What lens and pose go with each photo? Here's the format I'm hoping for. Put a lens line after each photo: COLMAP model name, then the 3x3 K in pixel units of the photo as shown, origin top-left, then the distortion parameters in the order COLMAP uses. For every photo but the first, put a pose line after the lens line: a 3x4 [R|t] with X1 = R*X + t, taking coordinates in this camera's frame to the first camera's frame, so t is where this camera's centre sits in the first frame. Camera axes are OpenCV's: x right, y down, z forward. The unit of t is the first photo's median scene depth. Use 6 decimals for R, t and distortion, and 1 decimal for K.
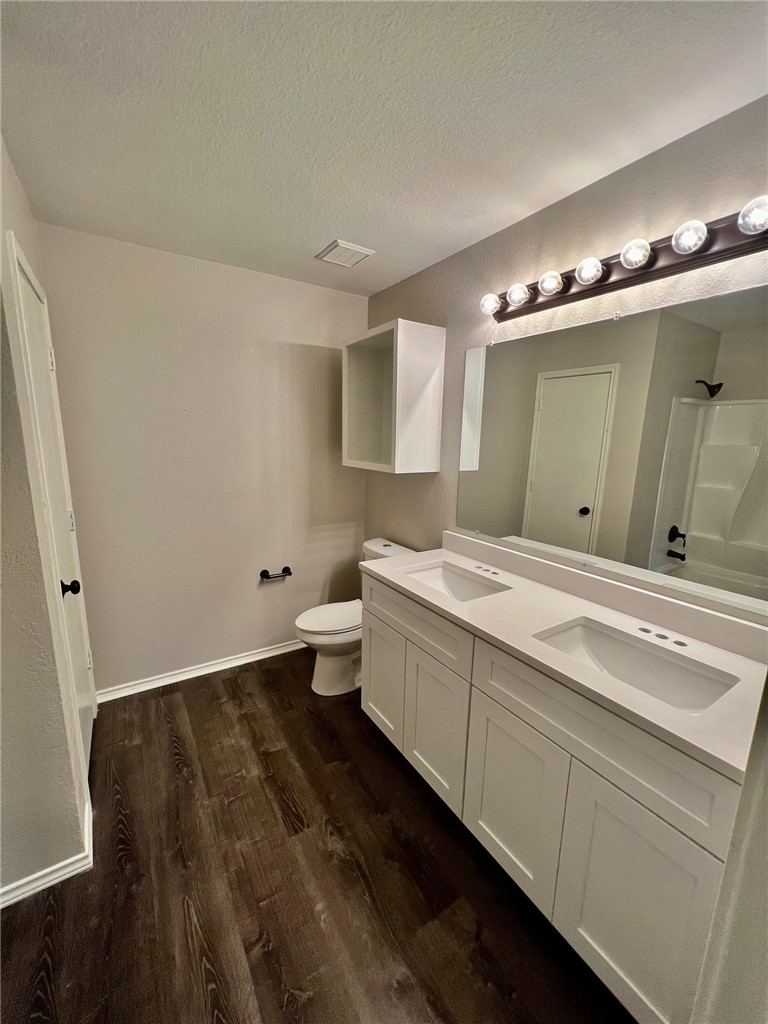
lens RADIAL K [[409.7, 0, 386.7], [0, 409.7, 508.8], [0, 0, 1]] dist [-0.001108, -0.000054]
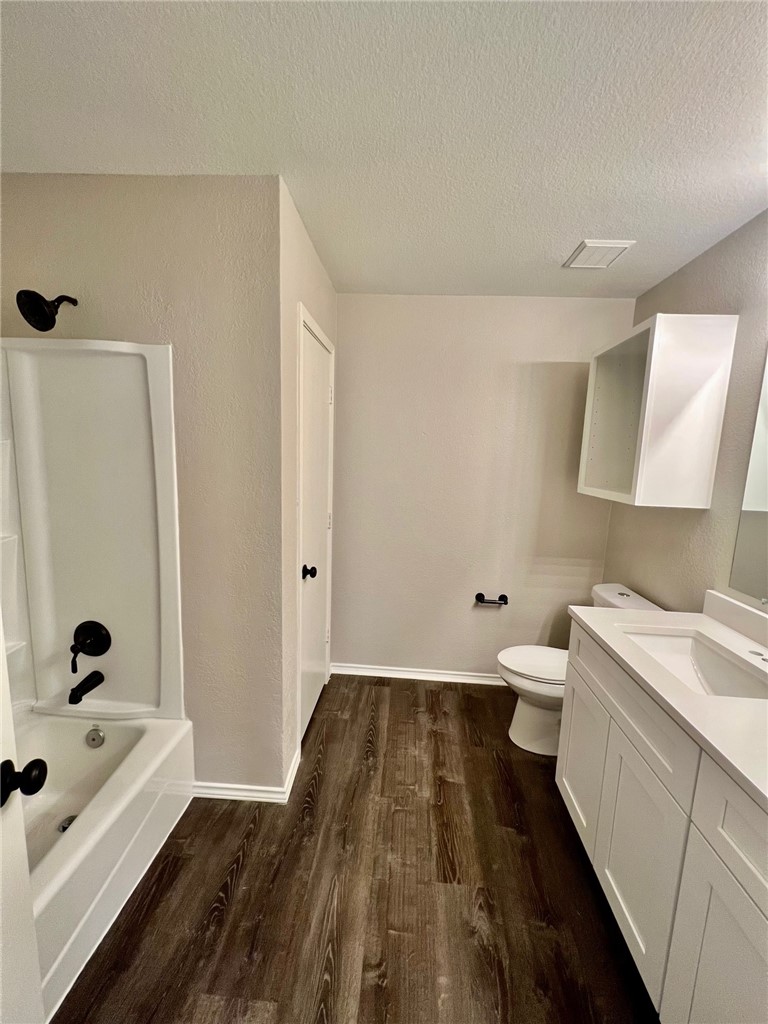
lens RADIAL K [[408.3, 0, 385.3], [0, 408.3, 508.8], [0, 0, 1]] dist [-0.002627, 0.001475]
pose [[0.802647, 0.088968, -0.589782, 0.105498], [-0.126223, 0.991754, -0.022175, -0.000890], [0.582946, 0.092242, 0.807258, 0.079509]]
